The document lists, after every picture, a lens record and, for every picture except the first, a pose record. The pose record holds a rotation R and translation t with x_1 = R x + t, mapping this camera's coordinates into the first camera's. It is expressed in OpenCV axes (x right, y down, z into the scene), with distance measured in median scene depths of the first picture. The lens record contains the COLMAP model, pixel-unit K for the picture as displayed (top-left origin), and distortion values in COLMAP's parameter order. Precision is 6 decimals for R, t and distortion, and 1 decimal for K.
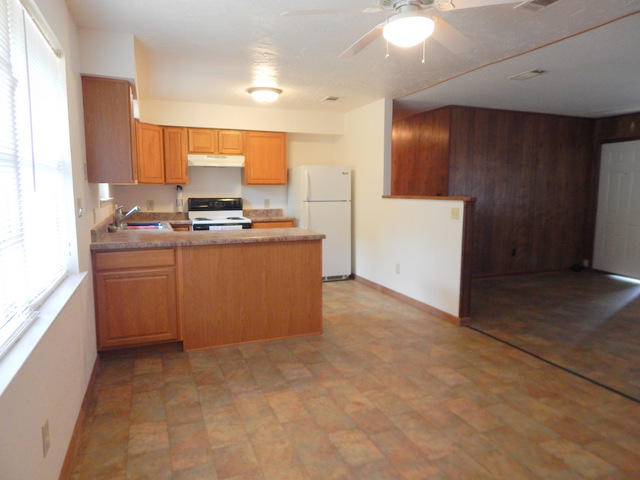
lens RADIAL K [[419.5, 0, 318.7], [0, 419.5, 239.9], [0, 0, 1]] dist [0.003557, -0.005820]
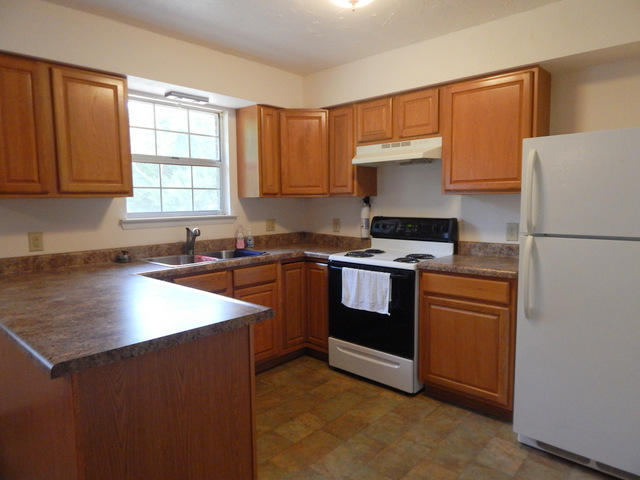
lens RADIAL K [[419.5, 0, 321.5], [0, 419.5, 239.6], [0, 0, 1]] dist [0.003557, -0.005820]
pose [[0.433091, 0.077409, -0.898020, 0.240874], [-0.097852, 0.994455, 0.038530, -0.088764], [0.896023, 0.071186, 0.438264, 0.712271]]
